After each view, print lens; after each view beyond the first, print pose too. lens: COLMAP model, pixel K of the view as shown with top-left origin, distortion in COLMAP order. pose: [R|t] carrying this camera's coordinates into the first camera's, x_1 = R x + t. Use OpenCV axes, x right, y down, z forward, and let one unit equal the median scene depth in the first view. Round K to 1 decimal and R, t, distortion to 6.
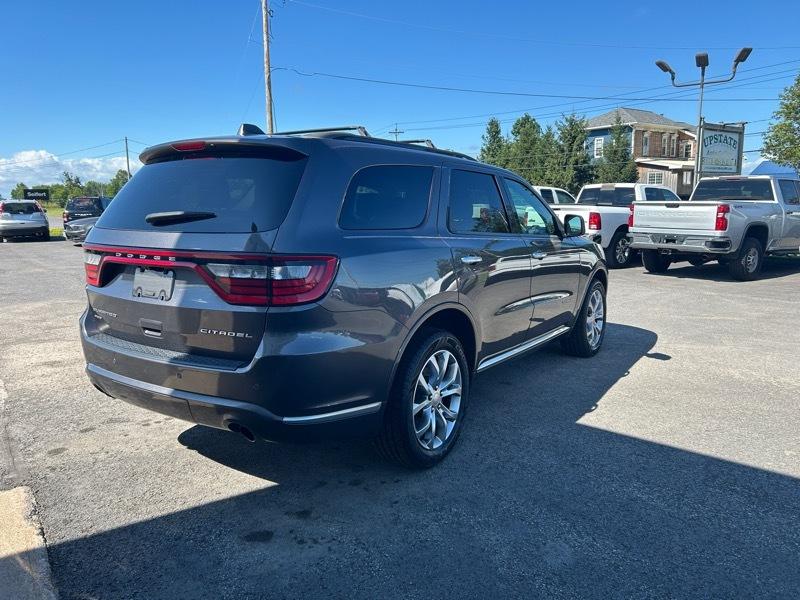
lens RADIAL K [[600.2, 0, 397.8], [0, 600.2, 298.7], [0, 0, 1]] dist [0.056774, -0.057190]
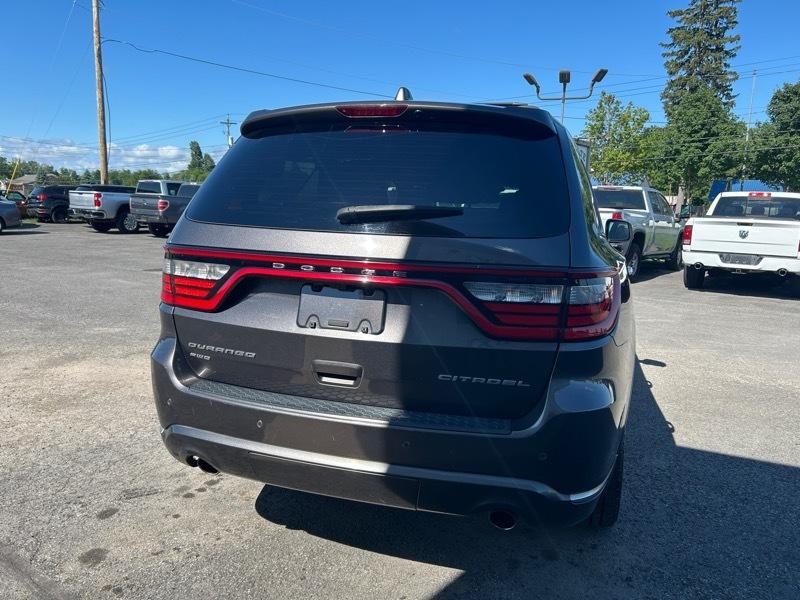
lens RADIAL K [[600.2, 0, 396.8], [0, 600.2, 297.1], [0, 0, 1]] dist [0.056774, -0.057190]
pose [[0.958214, -0.009608, 0.285891, -0.424132], [0.009644, 0.999953, 0.001285, -0.030394], [-0.285889, 0.001526, 0.958261, 0.262171]]
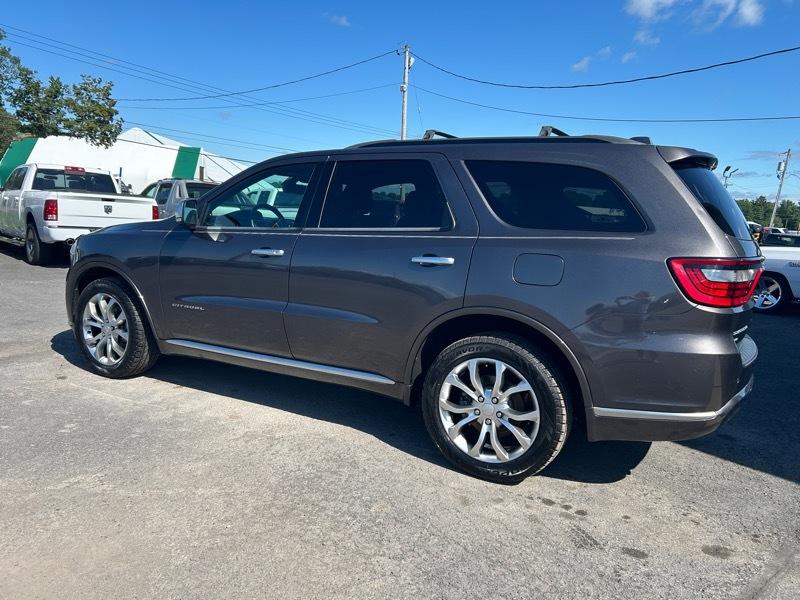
lens RADIAL K [[600.2, 0, 390.7], [0, 600.2, 303.7], [0, 0, 1]] dist [0.056774, -0.057190]
pose [[-0.068823, -0.150781, 0.986169, -1.187802], [0.095554, 0.982971, 0.156961, -0.187812], [-0.993042, 0.105035, -0.053243, 1.373942]]
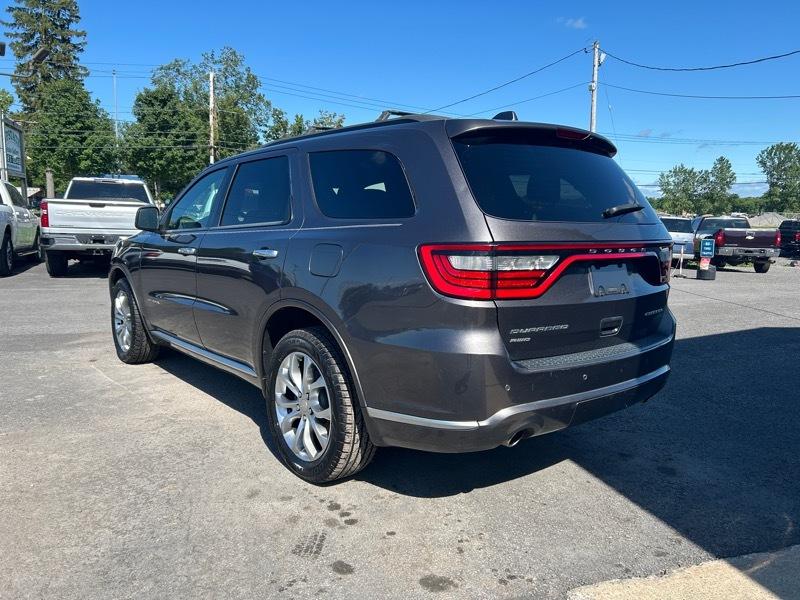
lens RADIAL K [[600.2, 0, 389.3], [0, 600.2, 302.3], [0, 0, 1]] dist [0.056774, -0.057190]
pose [[0.299065, -0.125512, 0.945942, -1.107480], [0.123960, 0.988022, 0.091905, -0.093644], [-0.946147, 0.089774, 0.311041, 0.815359]]
